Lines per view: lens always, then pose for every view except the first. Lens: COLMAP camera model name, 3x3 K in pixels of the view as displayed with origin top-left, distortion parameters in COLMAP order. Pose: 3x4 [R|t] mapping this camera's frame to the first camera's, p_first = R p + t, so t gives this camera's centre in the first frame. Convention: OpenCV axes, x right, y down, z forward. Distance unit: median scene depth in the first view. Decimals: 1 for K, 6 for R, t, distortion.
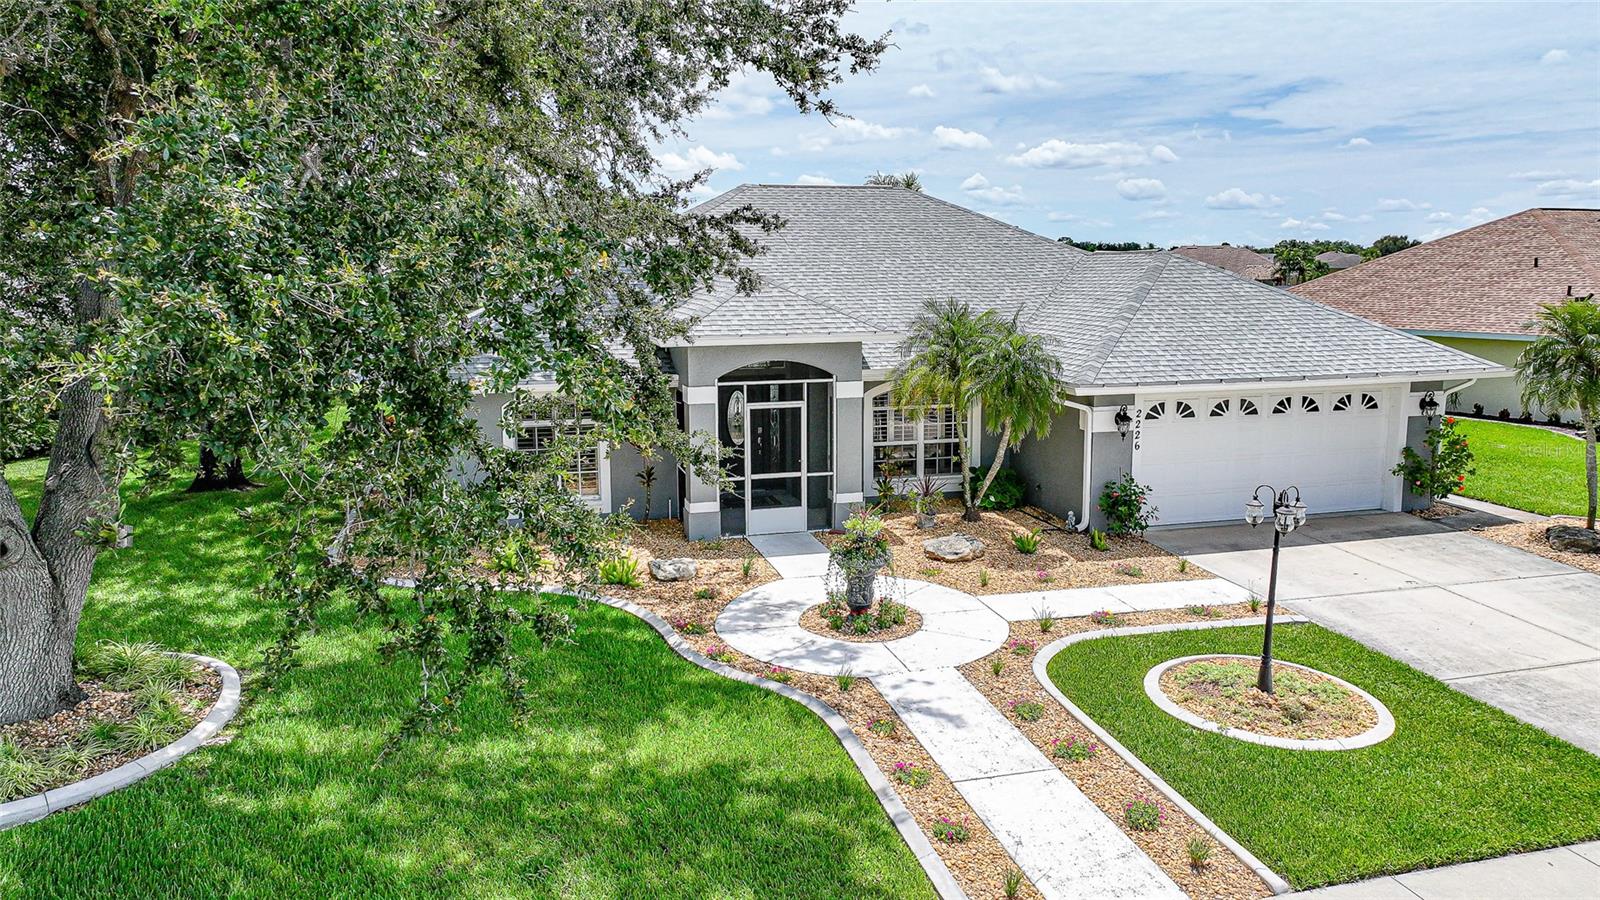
lens RADIAL K [[1120.8, 0, 803.7], [0, 1120.8, 442.8], [0, 0, 1]] dist [-0.002732, 0.010897]
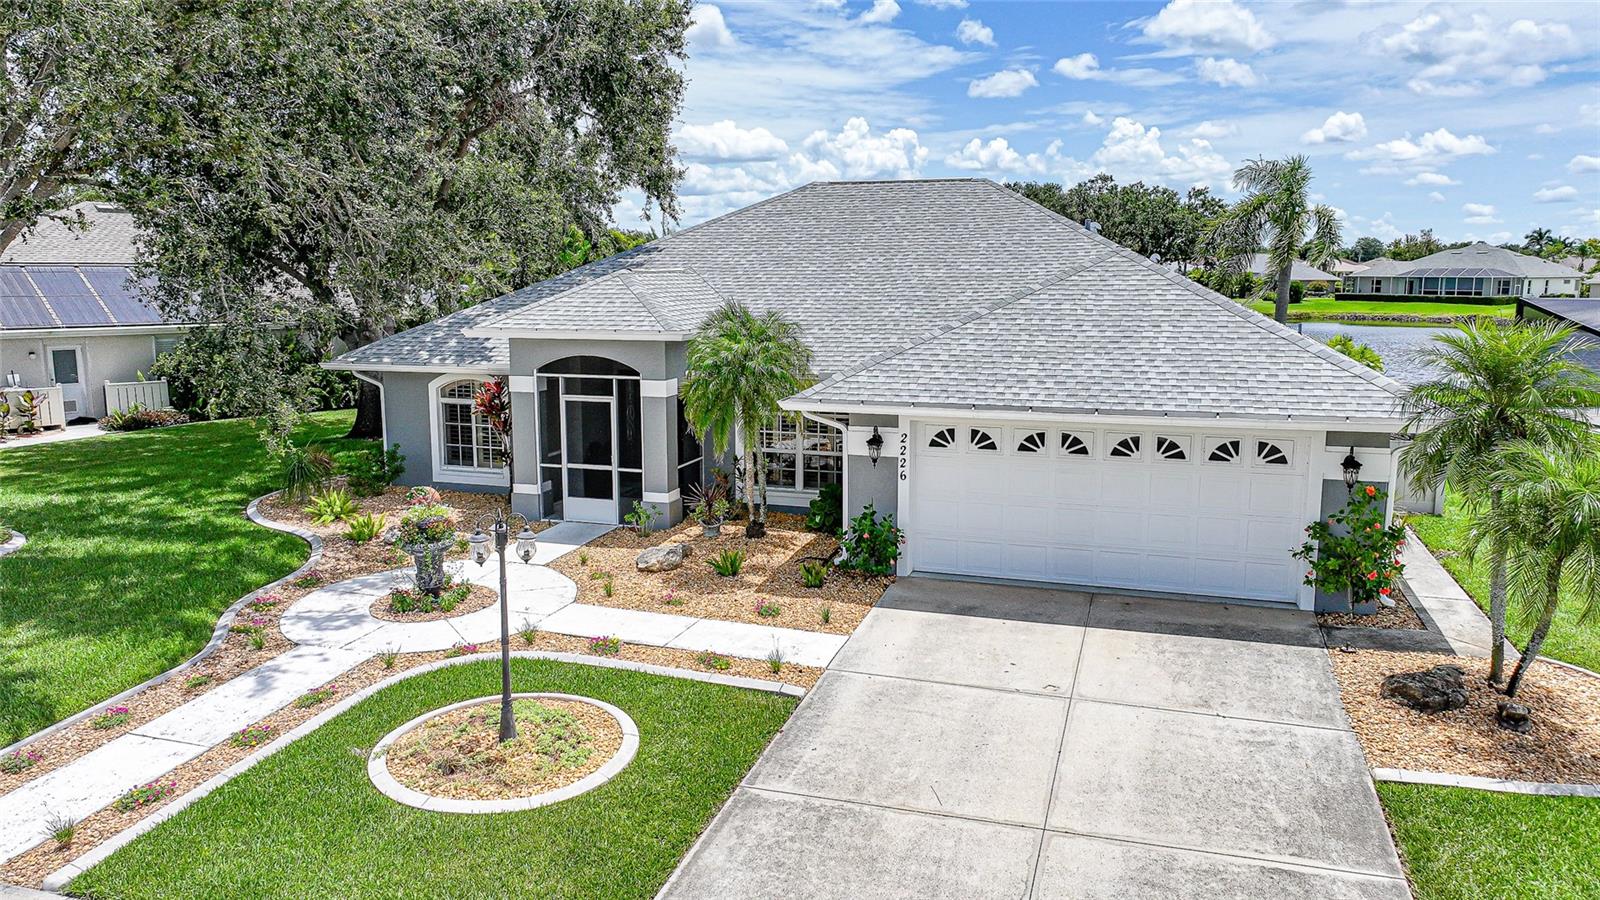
lens RADIAL K [[1120.8, 0, 803.7], [0, 1120.8, 442.8], [0, 0, 1]] dist [-0.002732, 0.010897]
pose [[0.831759, 0.090980, -0.547630, 0.930902], [-0.089635, 0.995545, 0.029253, -0.053820], [0.547852, 0.024756, 0.836209, 0.319456]]
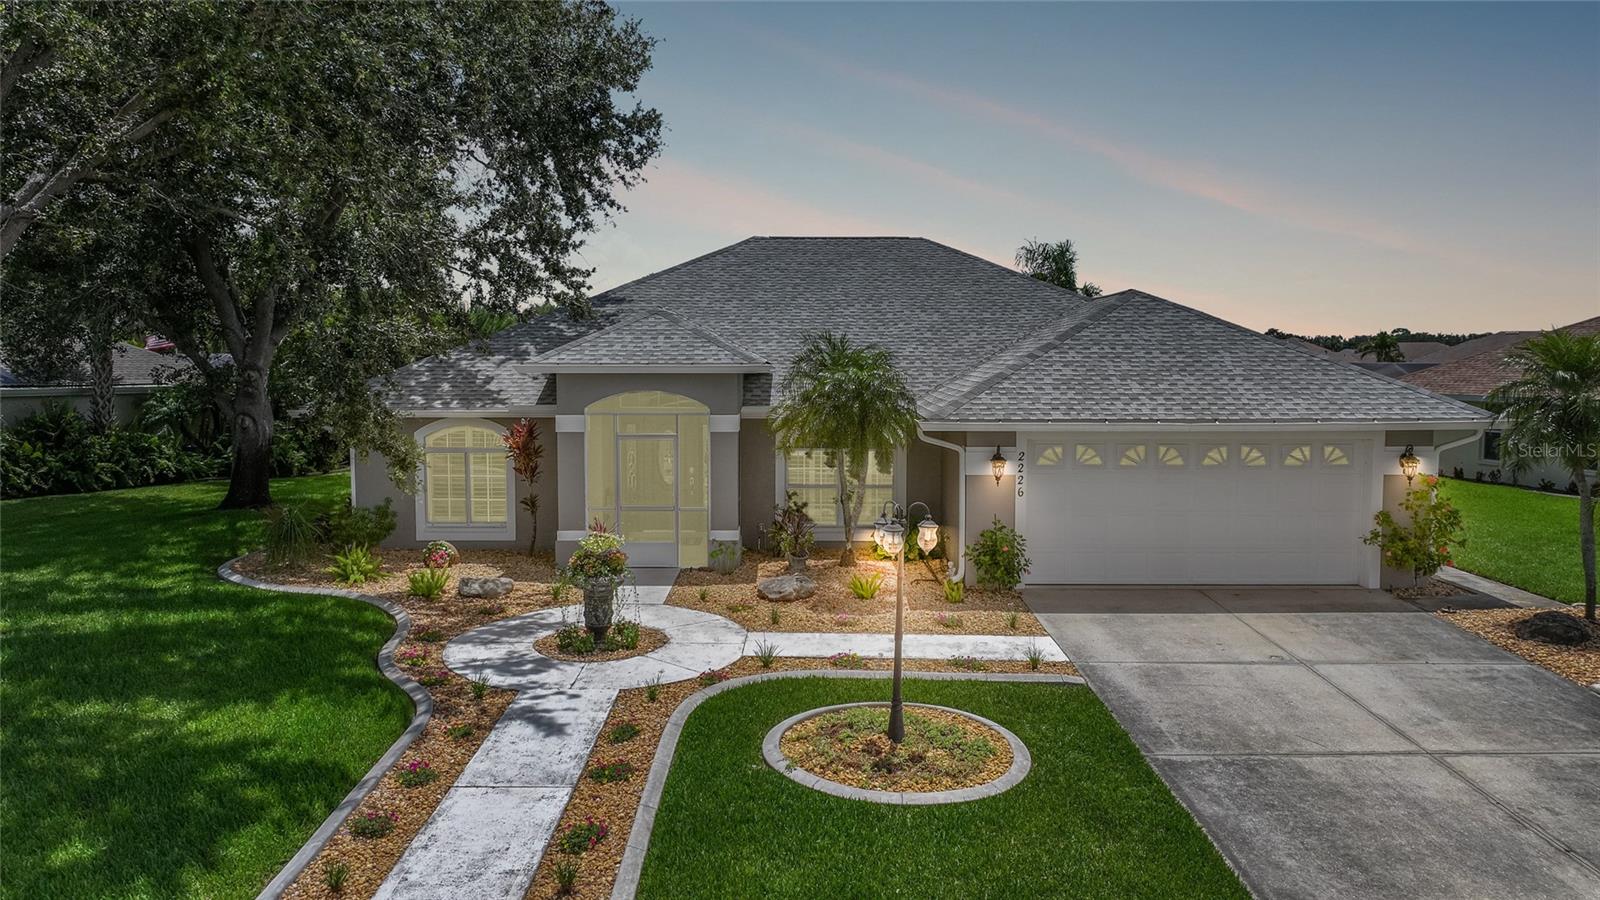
lens RADIAL K [[1120.8, 0, 803.7], [0, 1120.8, 442.8], [0, 0, 1]] dist [-0.002732, 0.010897]
pose [[0.963794, 0.027135, -0.265263, 0.488349], [-0.048476, 0.996062, -0.074239, 0.051248], [0.262204, 0.084410, 0.961314, 0.104088]]
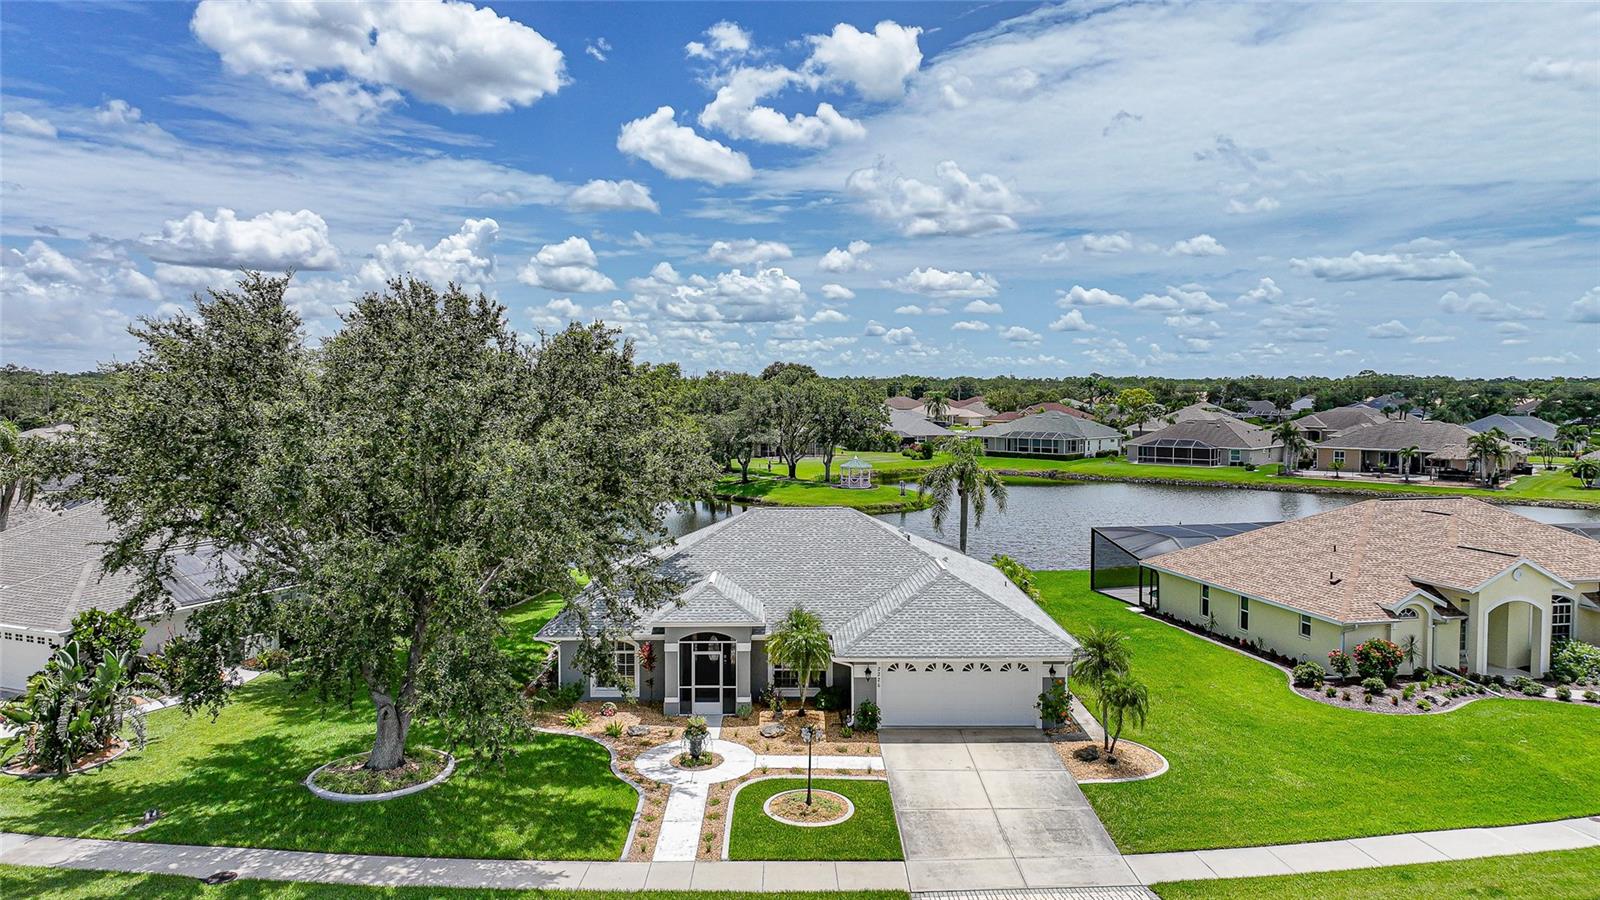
lens RADIAL K [[1120.8, 0, 803.7], [0, 1120.8, 442.8], [0, 0, 1]] dist [-0.002732, 0.010897]
pose [[0.965382, 0.021501, -0.259951, 0.901502], [-0.047913, 0.994257, -0.095696, -0.305158], [0.256401, 0.104838, 0.960868, -1.334470]]
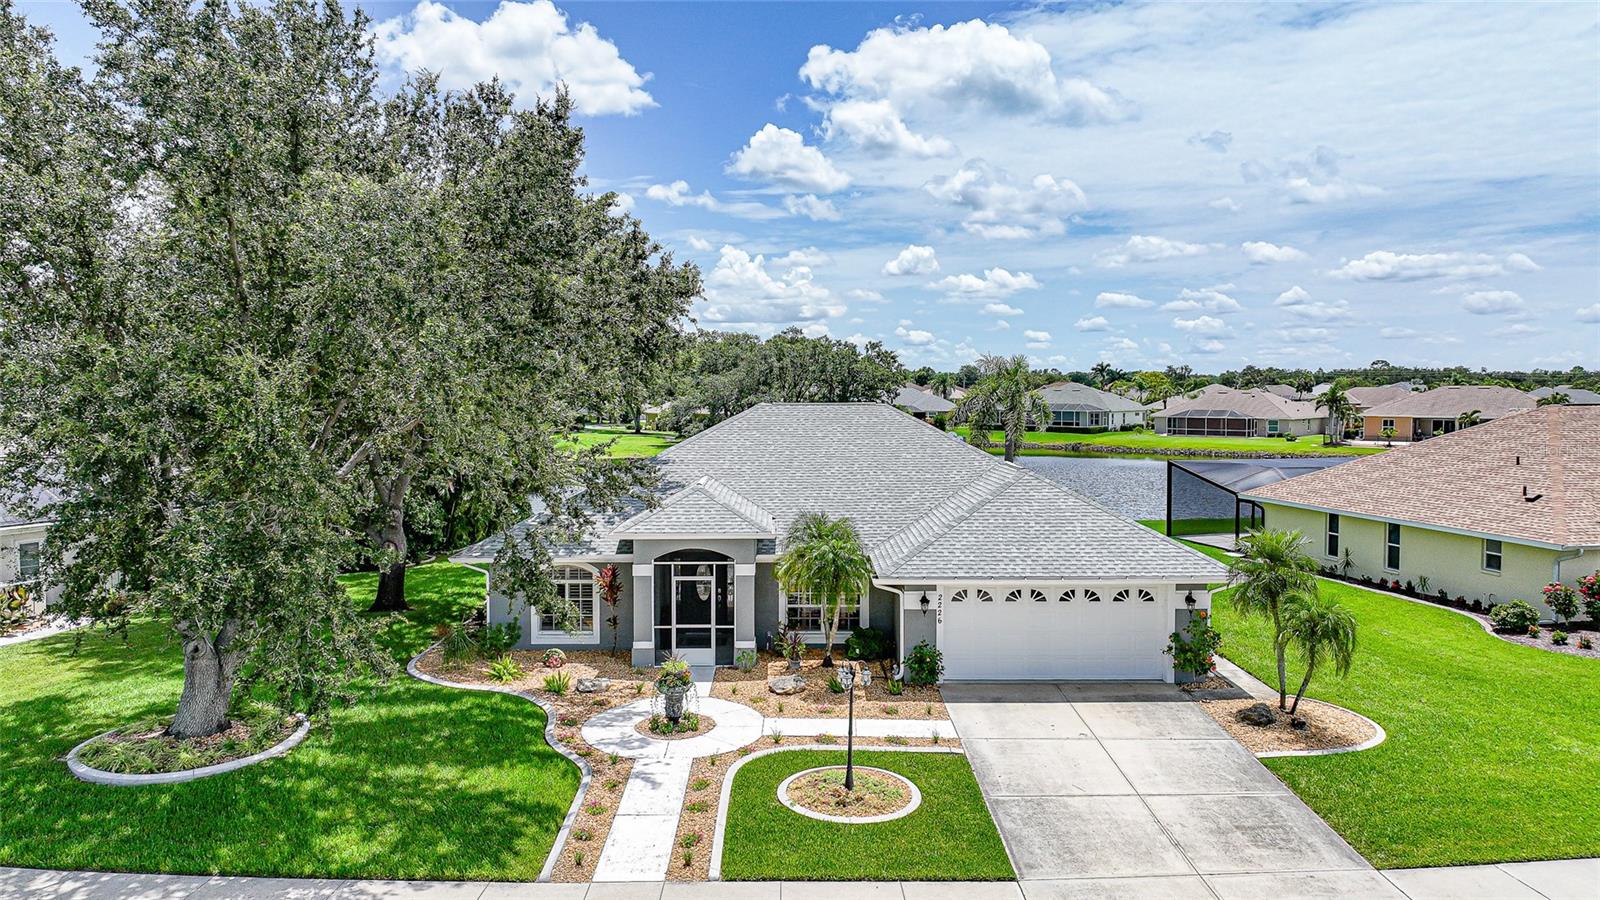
lens RADIAL K [[1120.8, 0, 803.7], [0, 1120.8, 442.8], [0, 0, 1]] dist [-0.002732, 0.010897]
pose [[0.965573, 0.020320, -0.259338, 0.651438], [-0.046786, 0.994253, -0.096292, -0.099414], [0.255891, 0.105111, 0.960974, -0.536634]]
